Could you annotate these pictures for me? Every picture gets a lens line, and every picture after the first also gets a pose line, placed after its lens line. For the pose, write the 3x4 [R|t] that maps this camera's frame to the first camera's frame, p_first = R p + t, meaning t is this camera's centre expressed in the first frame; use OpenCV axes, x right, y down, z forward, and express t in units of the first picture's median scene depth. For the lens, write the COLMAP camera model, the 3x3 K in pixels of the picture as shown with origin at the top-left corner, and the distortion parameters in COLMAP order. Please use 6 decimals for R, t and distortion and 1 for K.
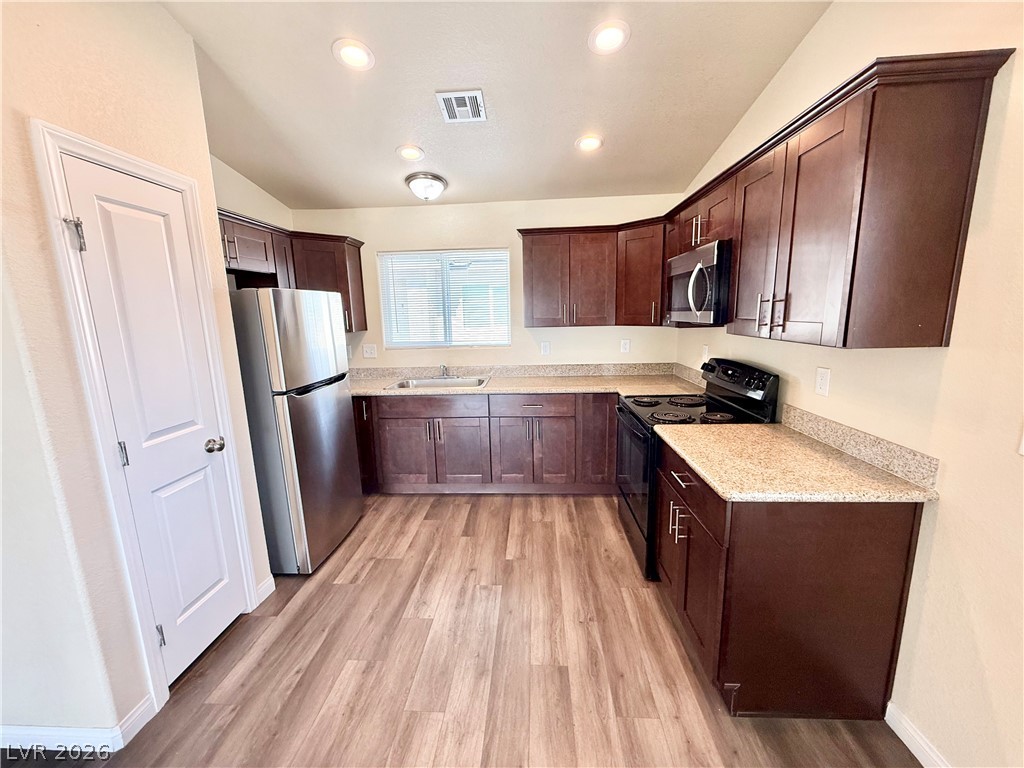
lens RADIAL K [[407.5, 0, 510.9], [0, 407.5, 385.0], [0, 0, 1]] dist [-0.000242, 0.000391]
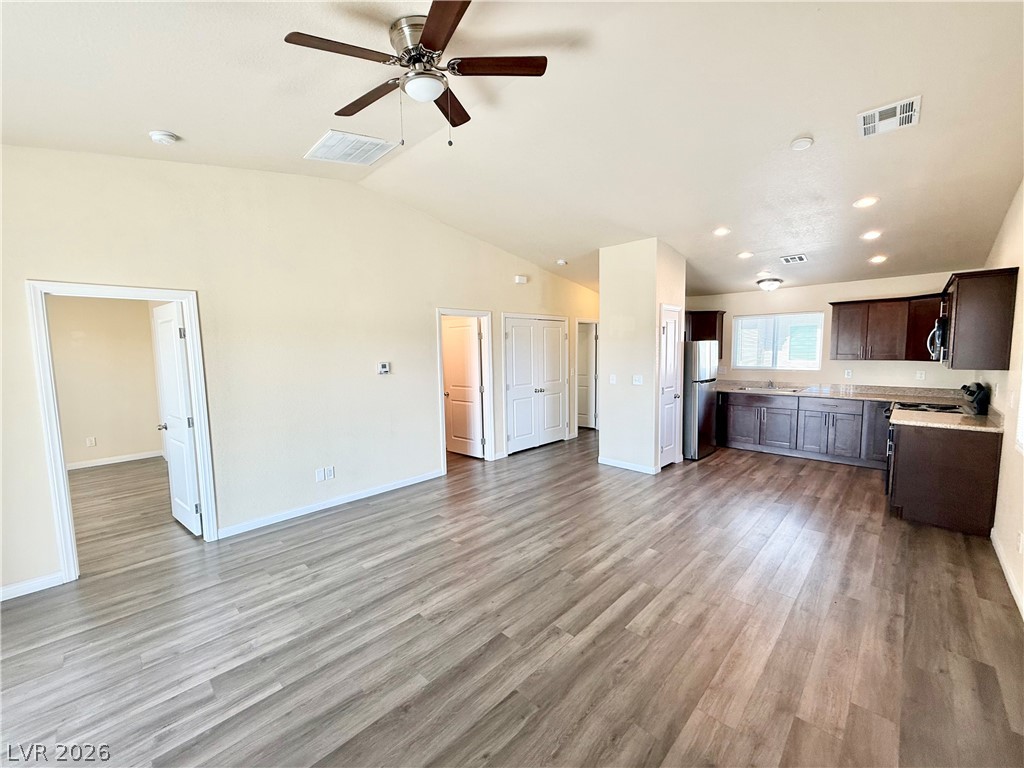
lens RADIAL K [[407.5, 0, 510.9], [0, 407.5, 385.0], [0, 0, 1]] dist [-0.000242, 0.000391]
pose [[0.753969, 0.071843, -0.652970, 0.154758], [-0.118084, 0.992633, -0.027134, 0.167579], [0.646210, 0.097563, 0.756898, -1.141500]]
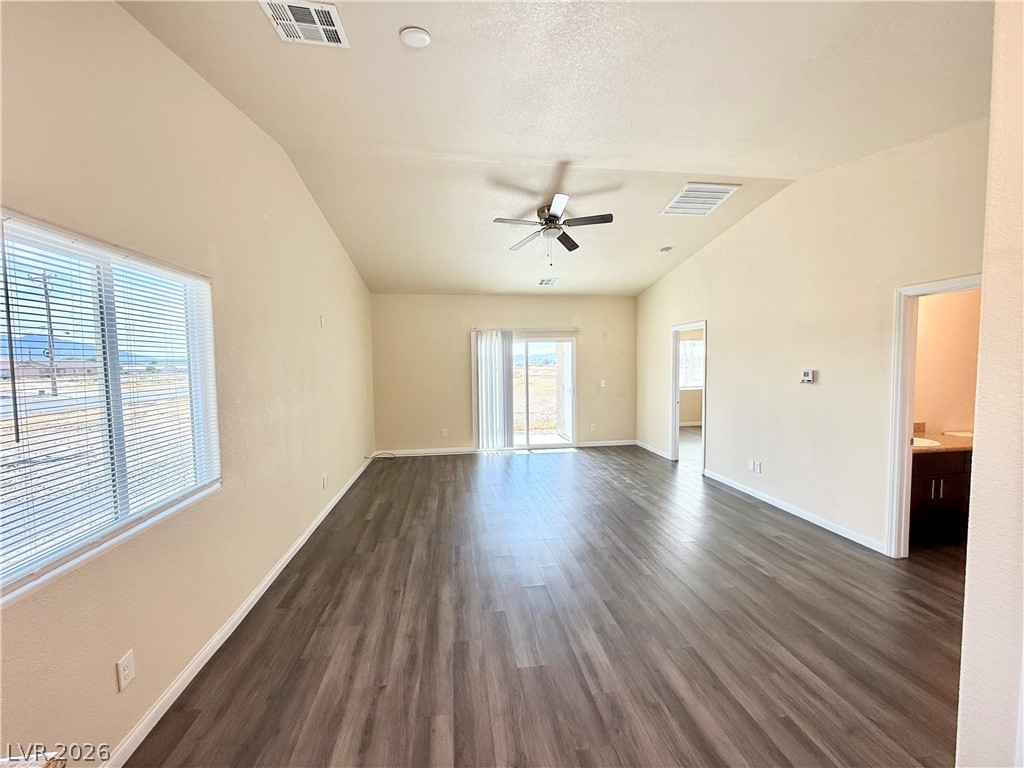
lens RADIAL K [[407.5, 0, 510.9], [0, 407.5, 385.0], [0, 0, 1]] dist [-0.000242, 0.000391]
pose [[-0.978545, 0.047617, -0.200455, 0.015993], [-0.000189, 0.972718, 0.231990, -0.136429], [0.206033, 0.227051, -0.951839, 0.628087]]
